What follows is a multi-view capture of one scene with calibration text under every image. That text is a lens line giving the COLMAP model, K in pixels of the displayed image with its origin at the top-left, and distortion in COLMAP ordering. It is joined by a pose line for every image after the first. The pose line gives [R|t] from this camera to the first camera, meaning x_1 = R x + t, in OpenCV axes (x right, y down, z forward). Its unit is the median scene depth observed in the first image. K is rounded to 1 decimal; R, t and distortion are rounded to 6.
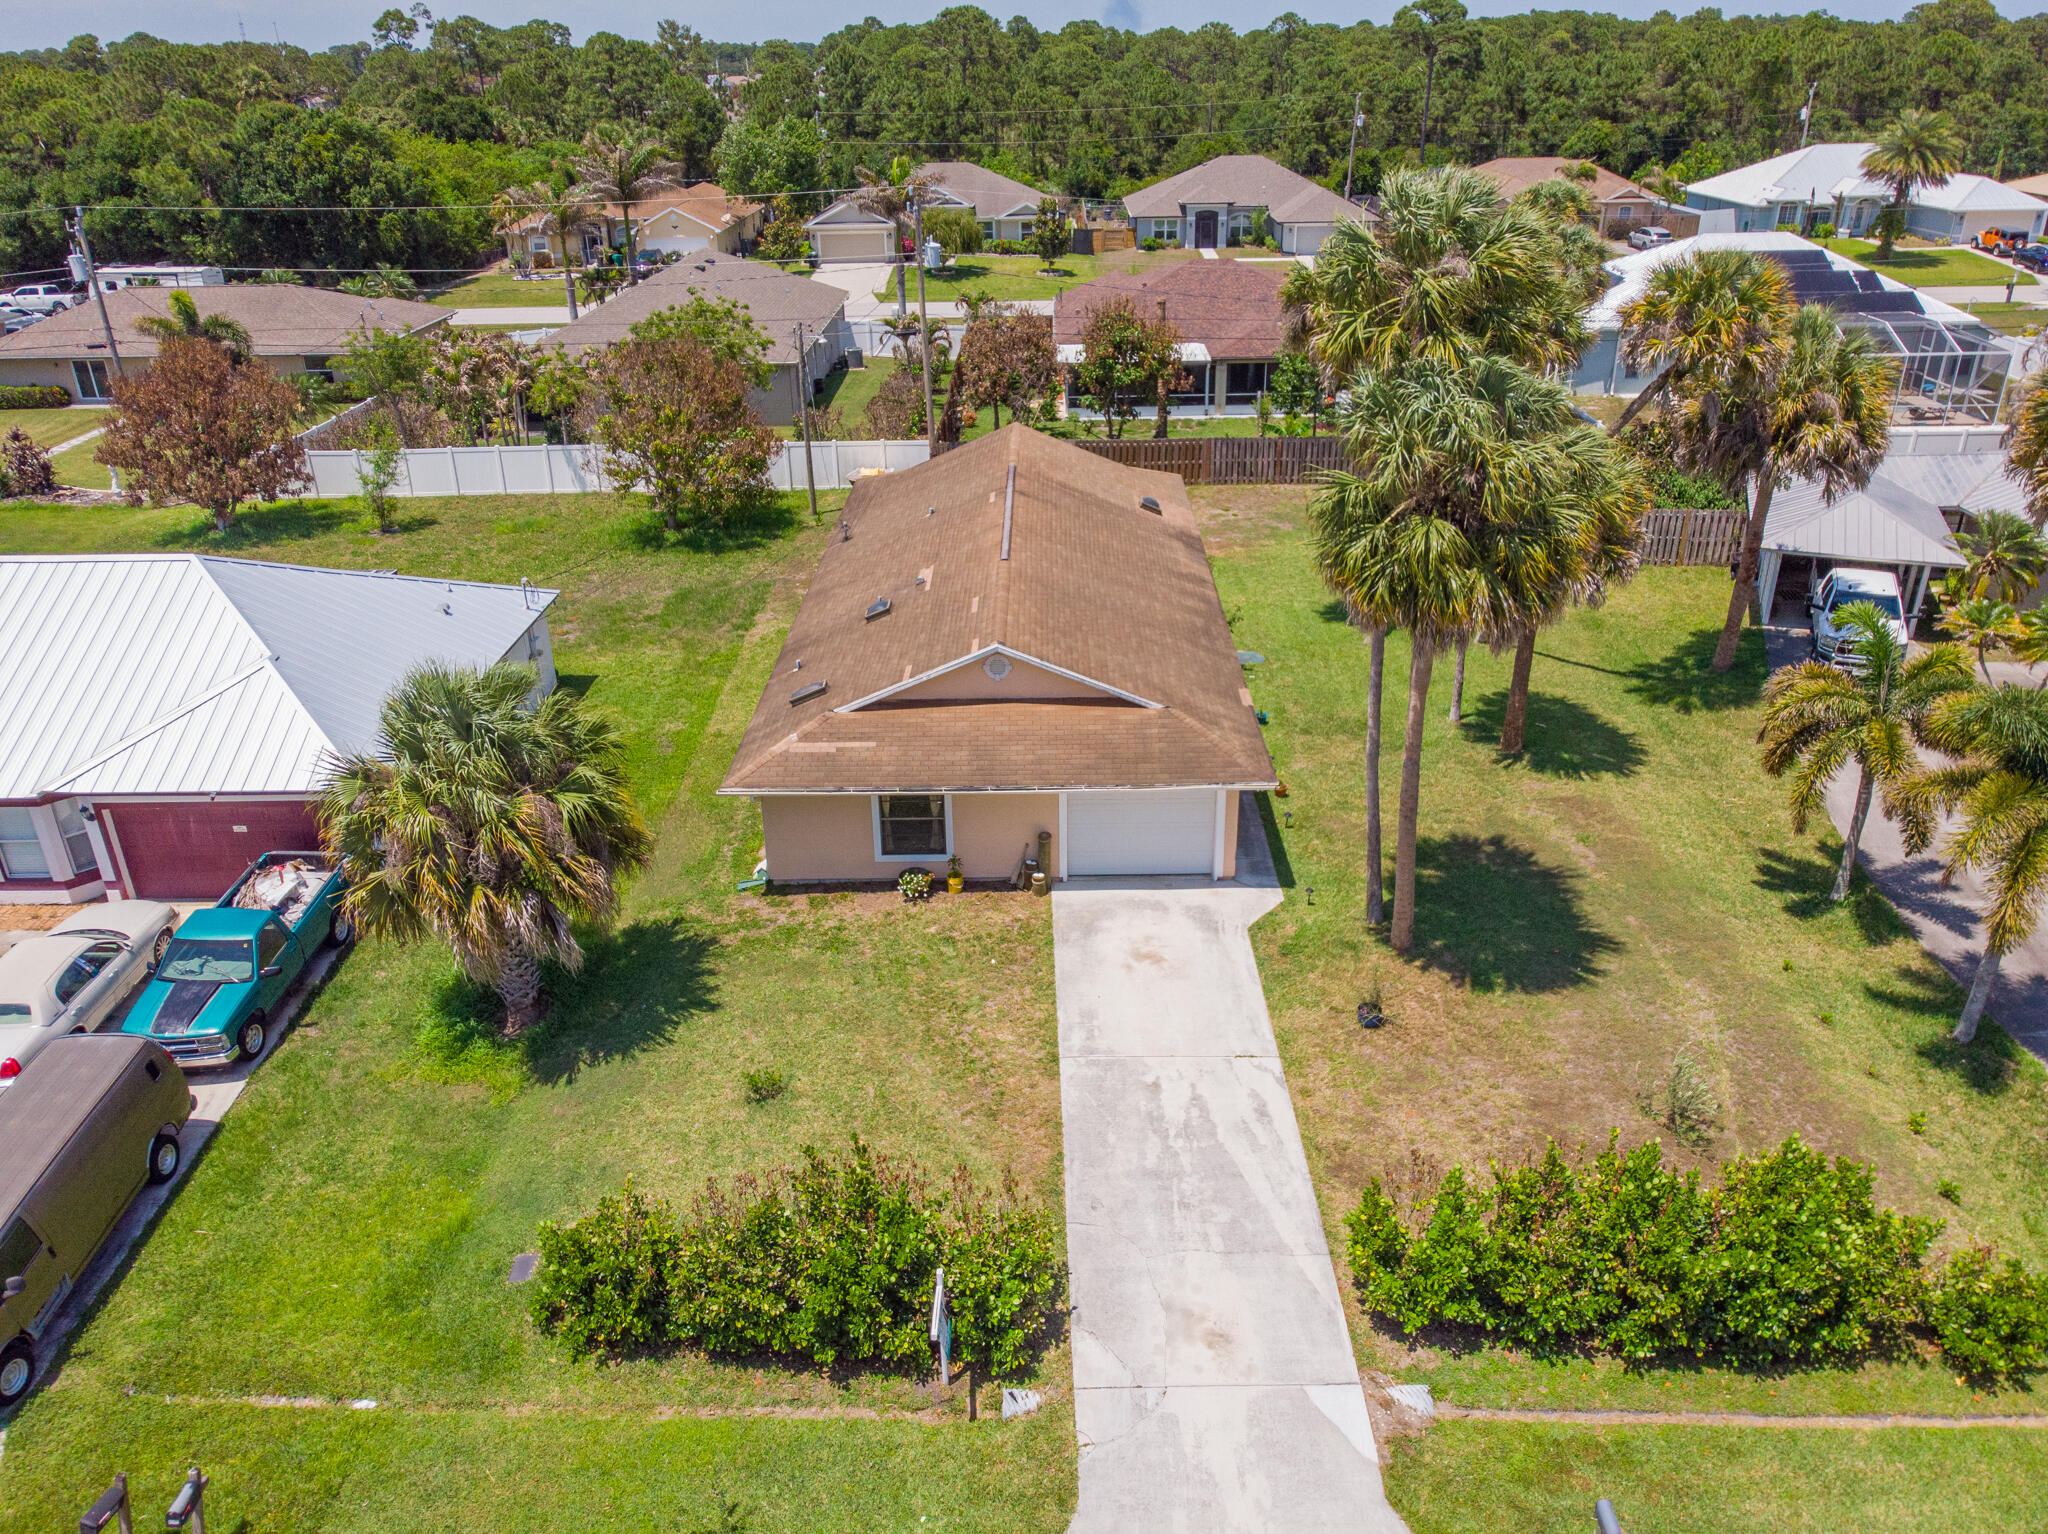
lens RADIAL K [[1509.2, 0, 1019.4], [0, 1509.2, 773.3], [0, 0, 1]] dist [-0.009741, 0.018008]
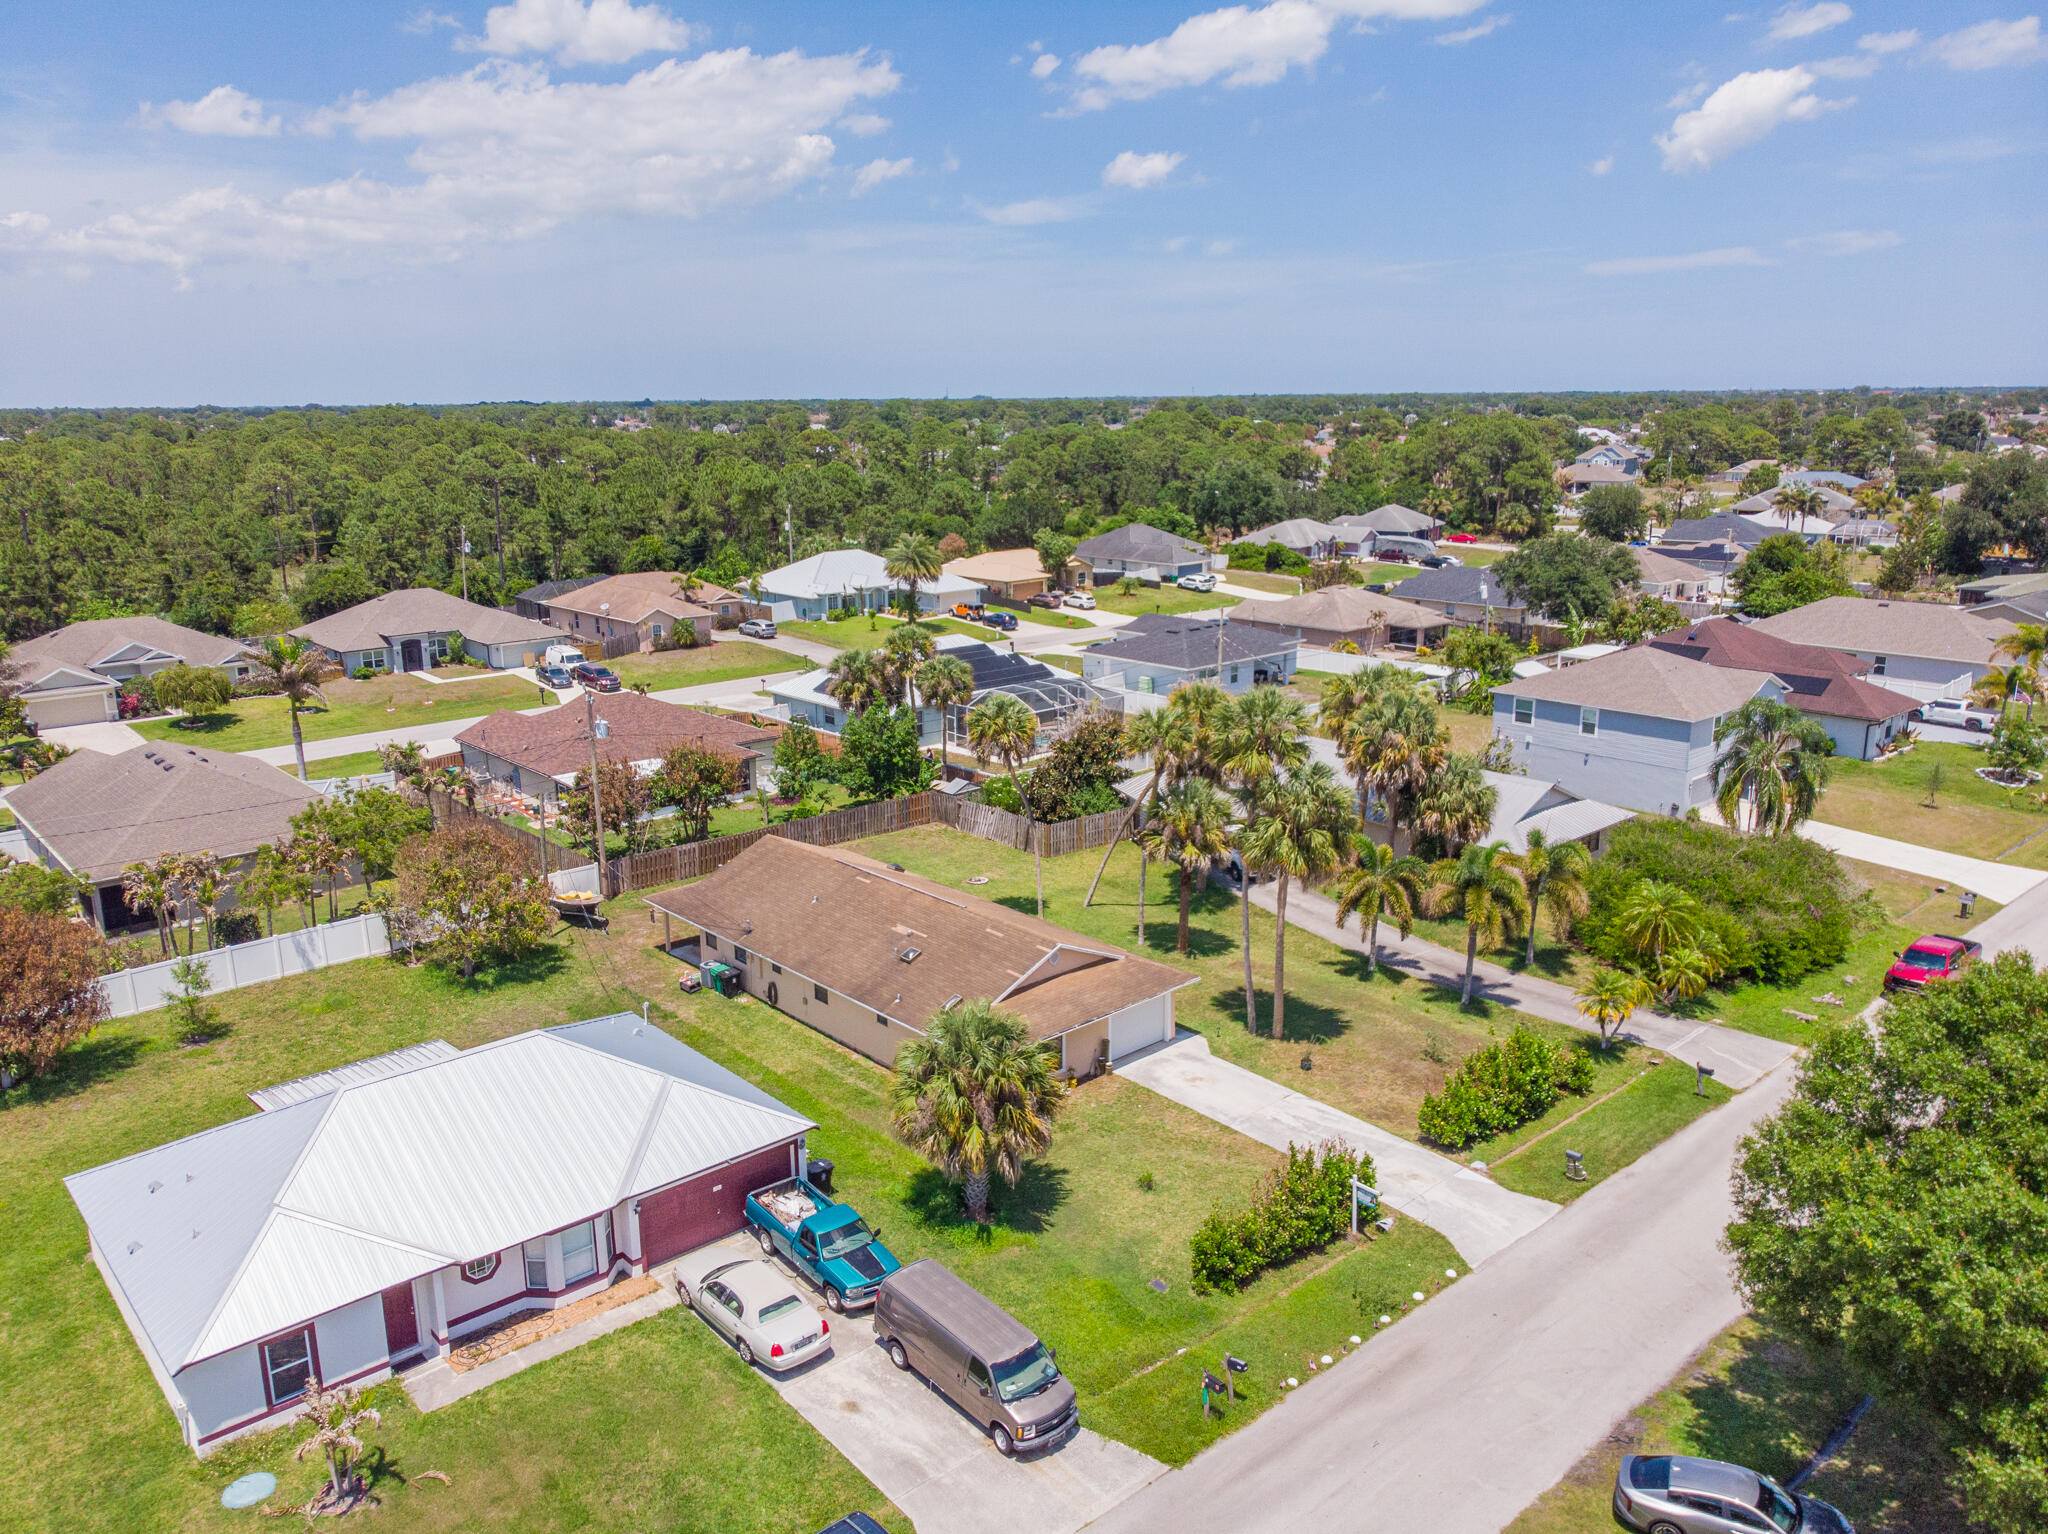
lens RADIAL K [[1509.2, 0, 1019.4], [0, 1509.2, 773.3], [0, 0, 1]] dist [-0.009741, 0.018008]
pose [[0.733652, -0.154443, 0.661742, -1.093309], [0.293486, 0.950335, -0.103581, -0.097276], [-0.612880, 0.270204, 0.742542, -0.333004]]
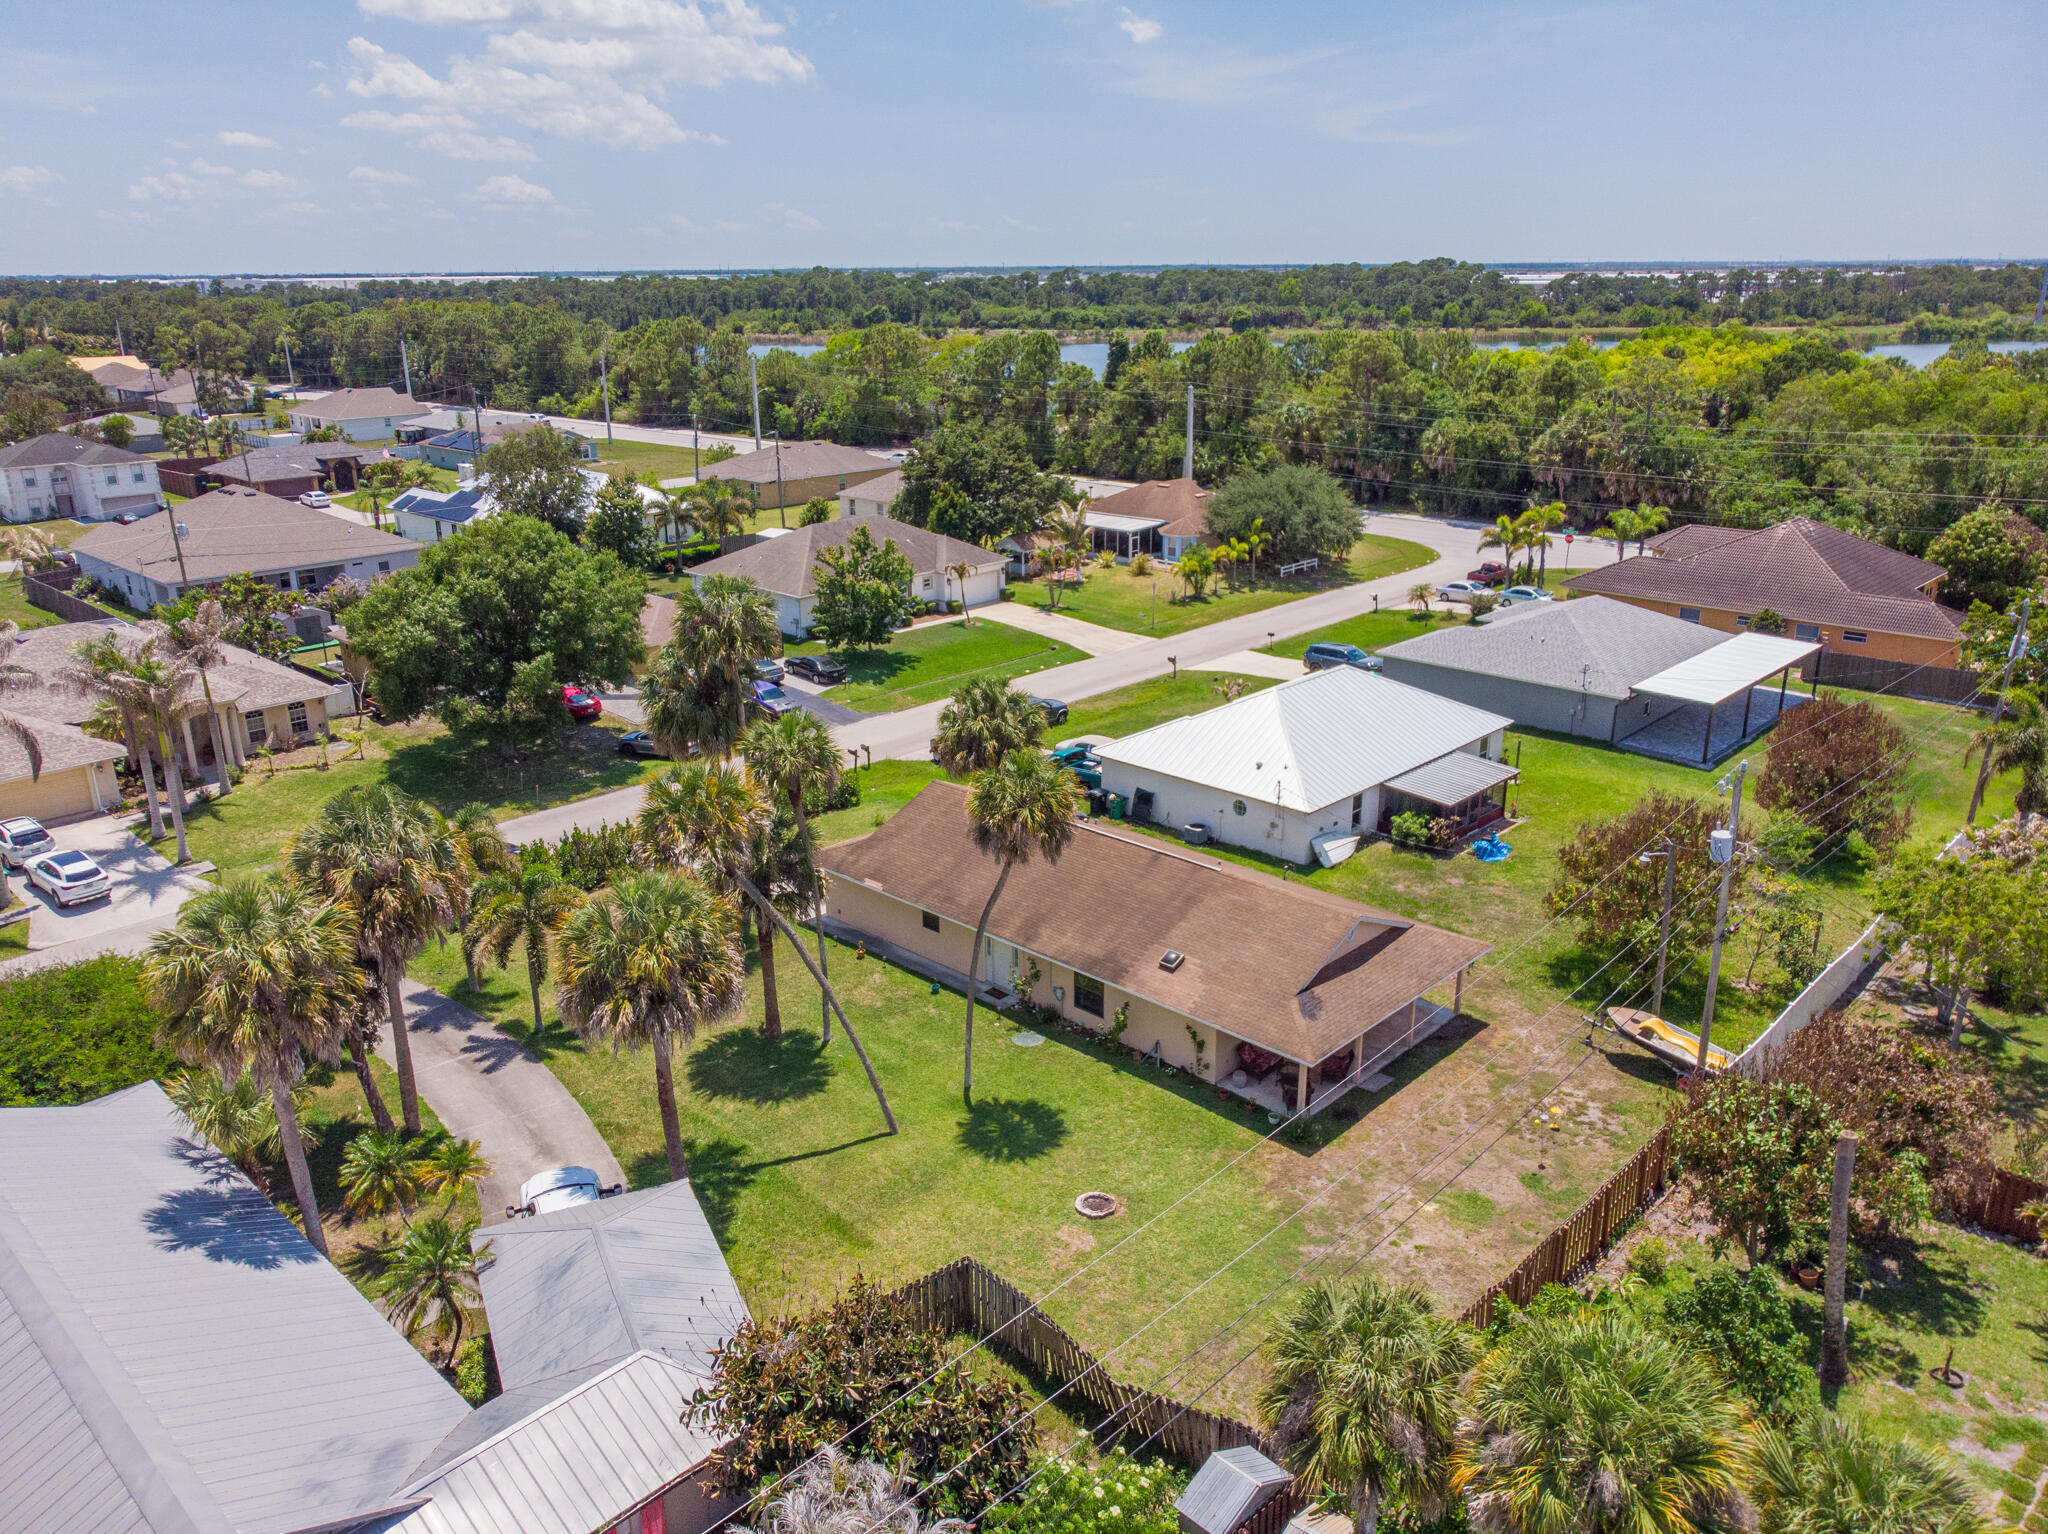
lens RADIAL K [[1509.2, 0, 1019.4], [0, 1509.2, 773.3], [0, 0, 1]] dist [-0.009741, 0.018008]
pose [[-0.675759, 0.256509, -0.691052, 1.146993], [-0.305632, 0.755614, 0.579342, -1.146783], [0.670775, 0.602703, -0.432215, 1.727215]]
